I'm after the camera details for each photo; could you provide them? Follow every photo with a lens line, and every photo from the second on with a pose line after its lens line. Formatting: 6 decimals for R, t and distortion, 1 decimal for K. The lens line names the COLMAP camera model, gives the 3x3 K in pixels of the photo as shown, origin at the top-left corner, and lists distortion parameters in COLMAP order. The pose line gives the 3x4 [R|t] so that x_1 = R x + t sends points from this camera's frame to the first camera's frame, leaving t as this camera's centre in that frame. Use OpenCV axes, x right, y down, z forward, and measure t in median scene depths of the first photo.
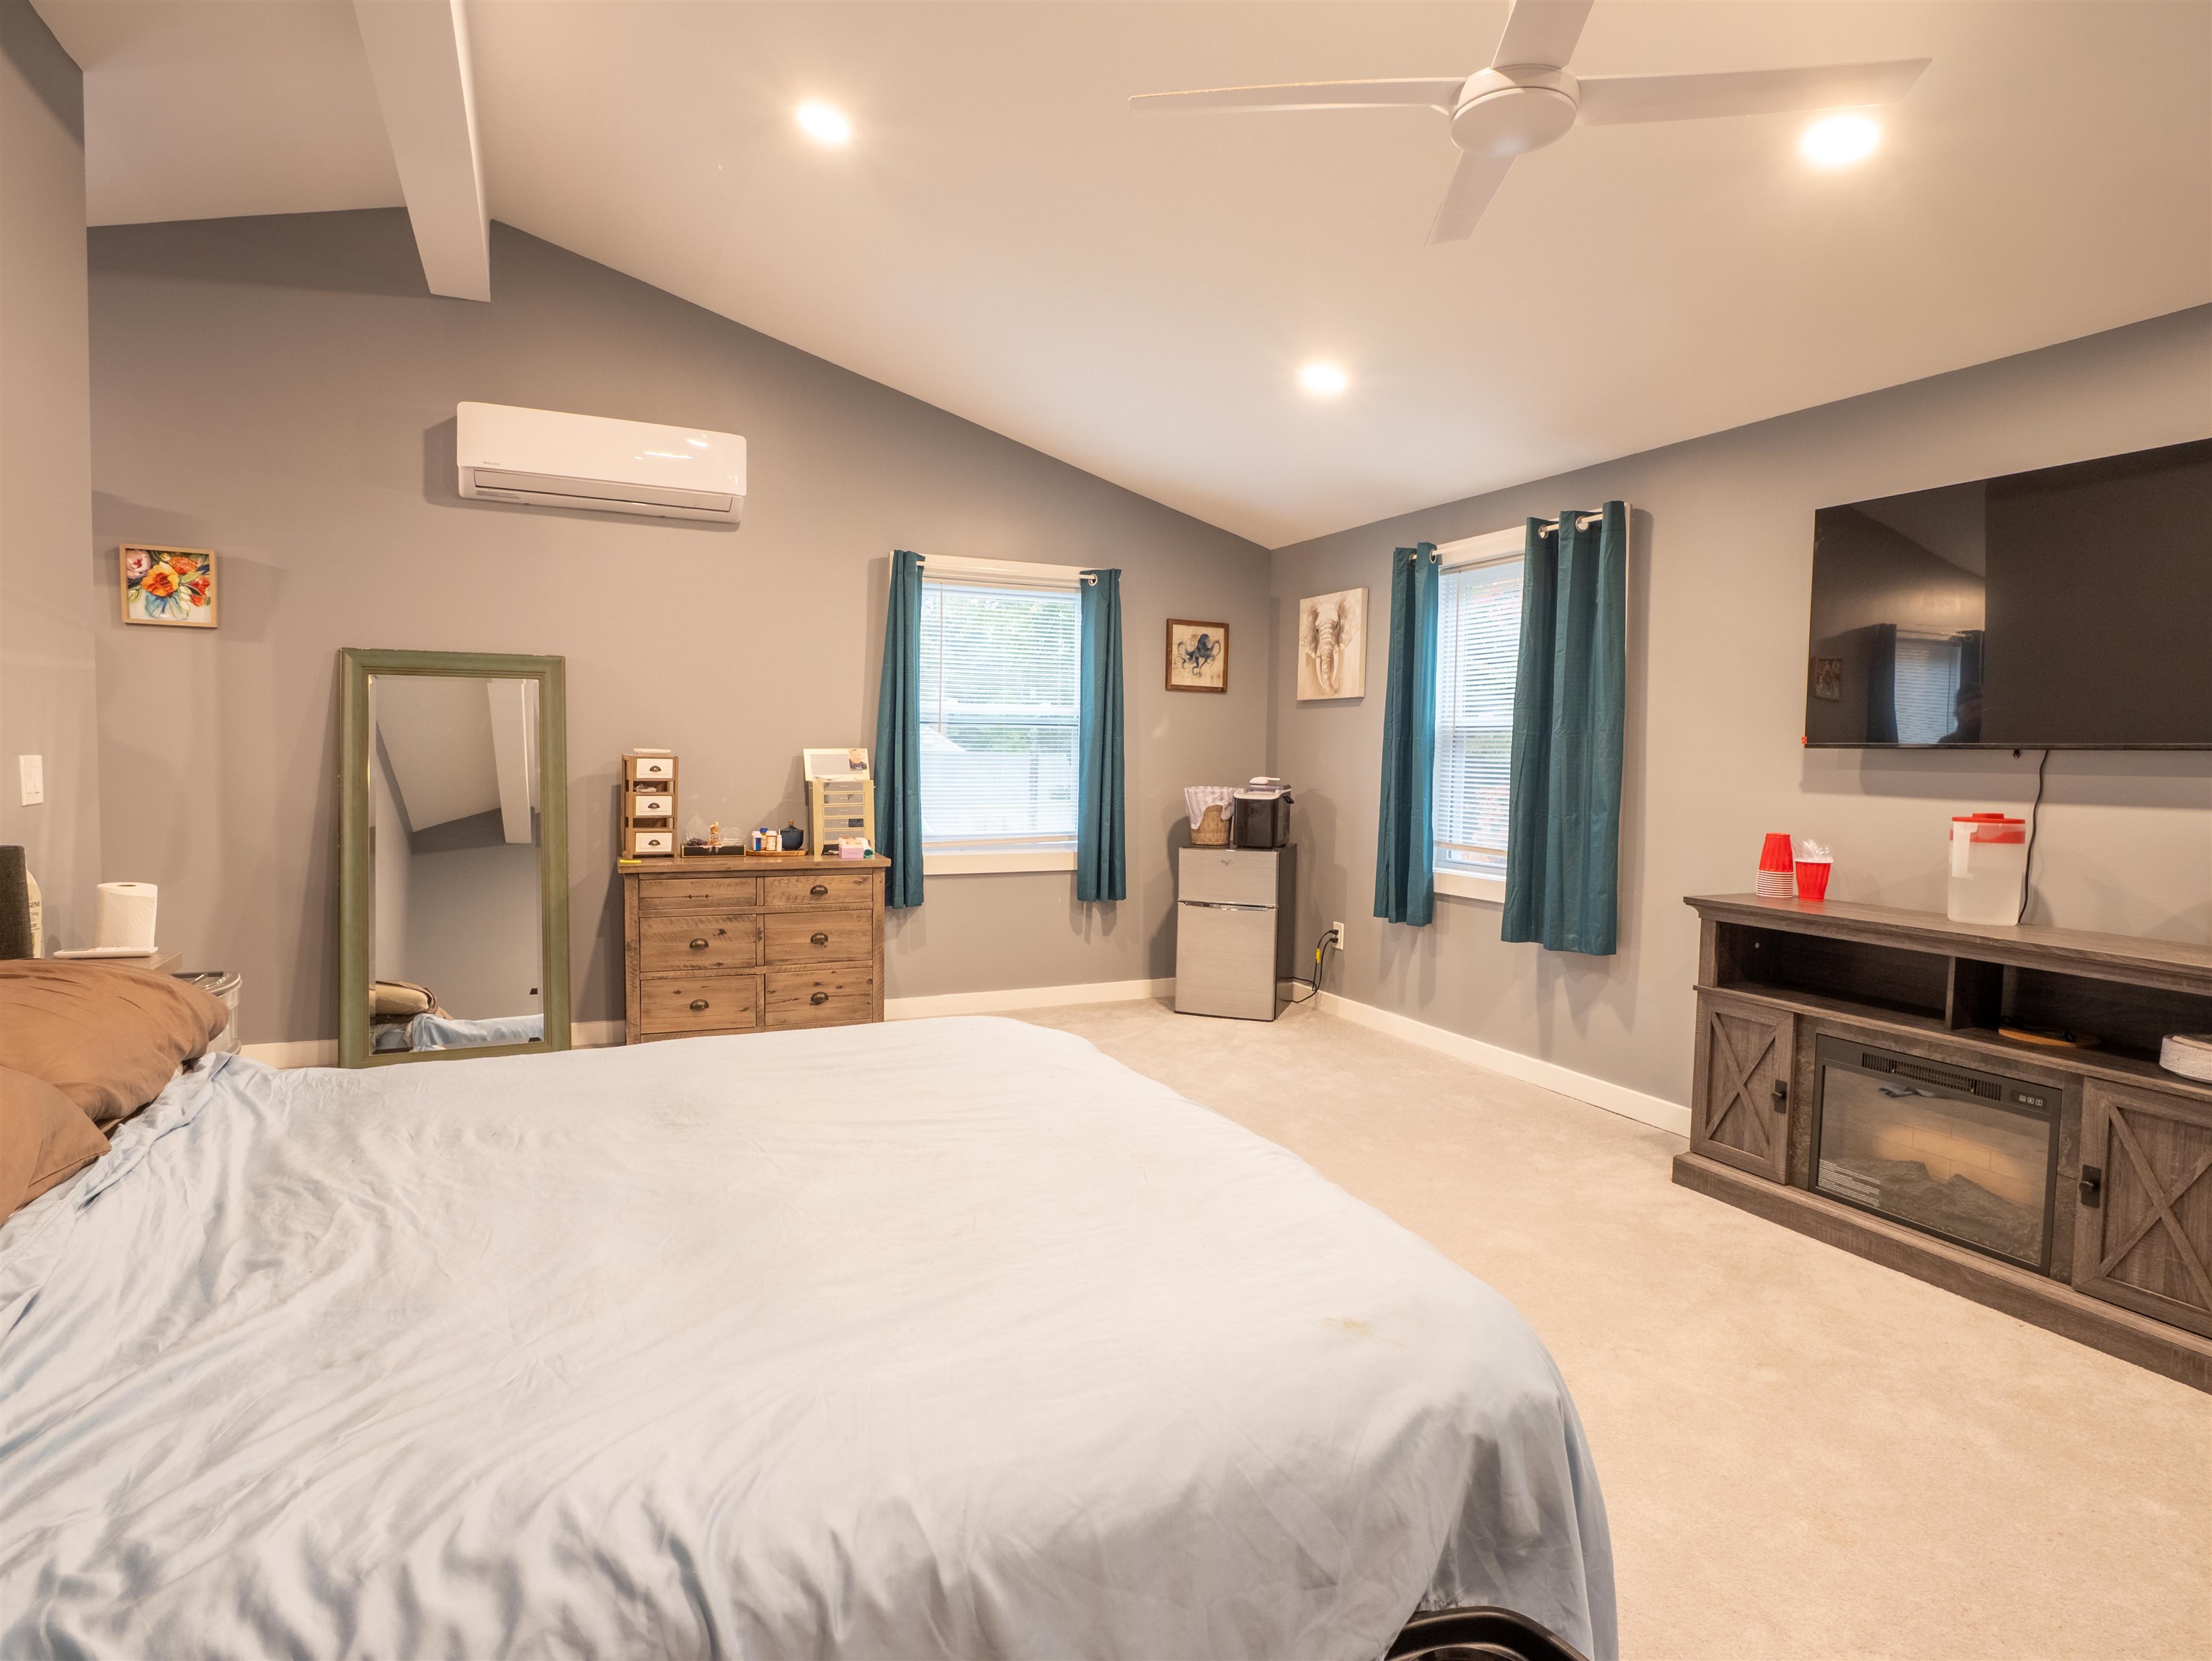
lens RADIAL K [[1195.6, 0, 1102.9], [0, 1195.6, 821.3], [0, 0, 1]] dist [-0.019047, 0.005427]
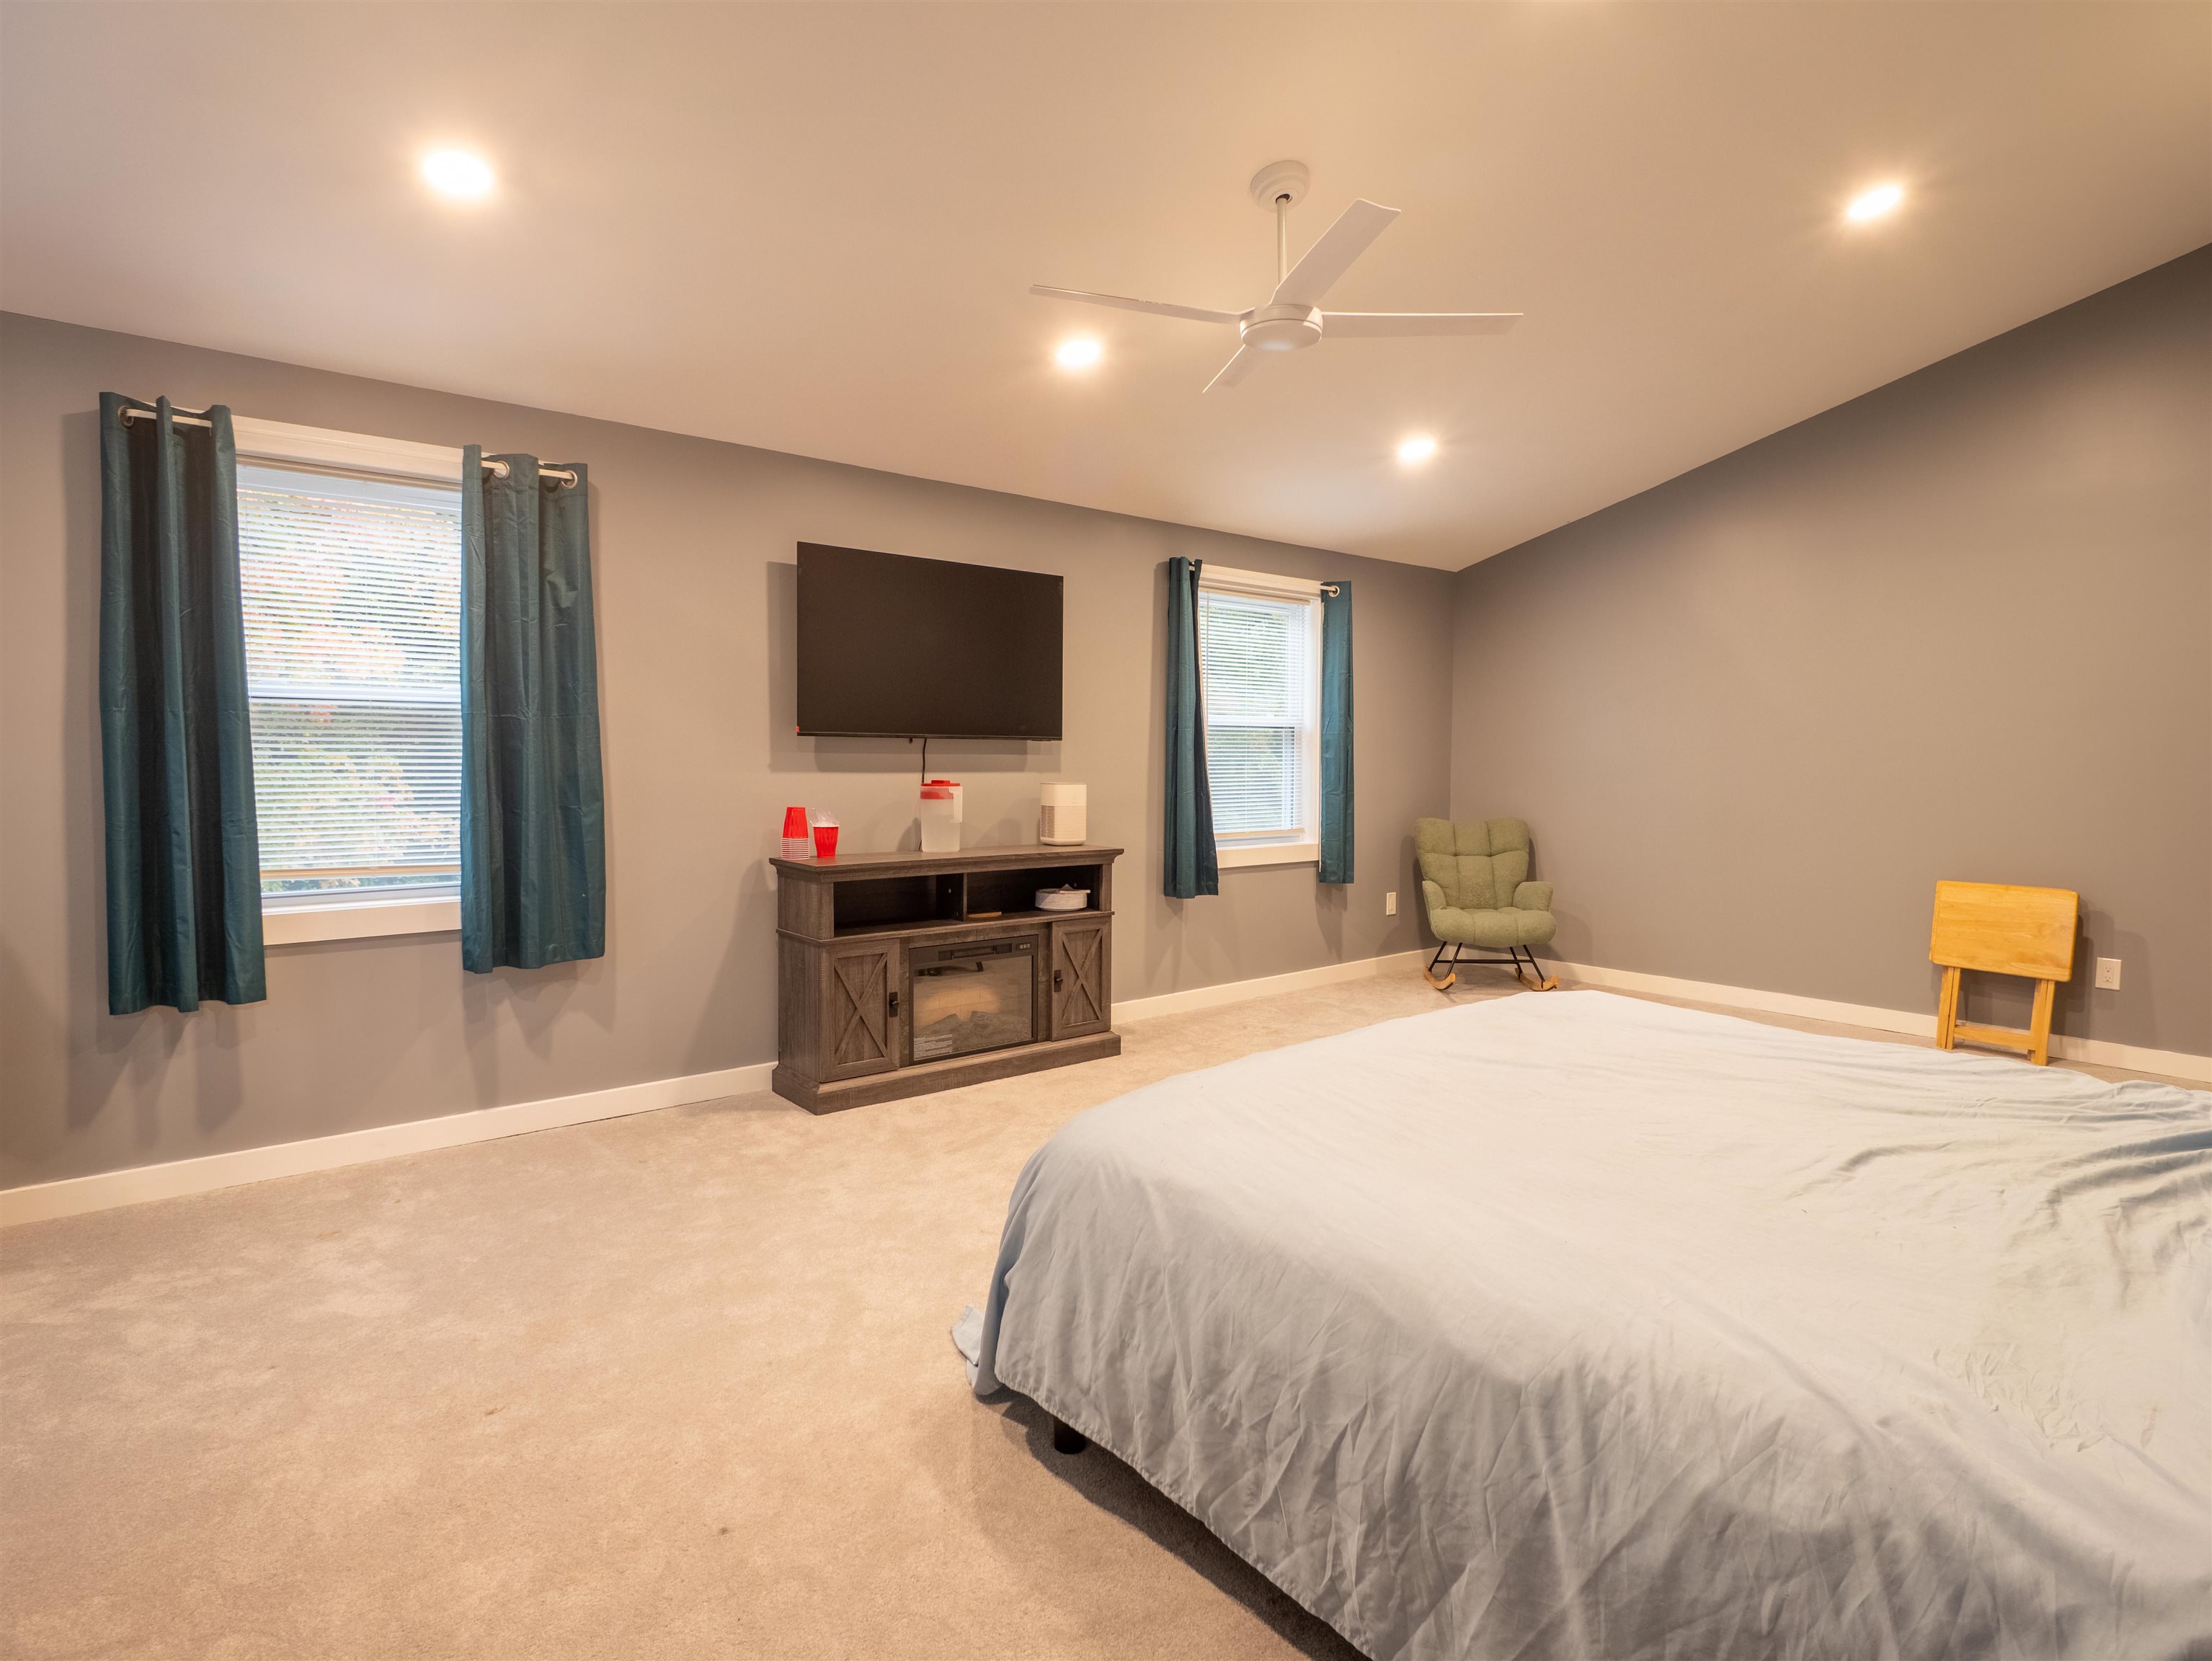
lens RADIAL K [[1195.6, 0, 1102.6], [0, 1195.6, 829.1], [0, 0, 1]] dist [-0.019047, 0.005427]
pose [[-0.268861, -0.082625, 0.959629, -0.688160], [0.040340, 0.994474, 0.096928, -0.073189], [-0.962334, 0.064772, -0.264042, 1.039256]]
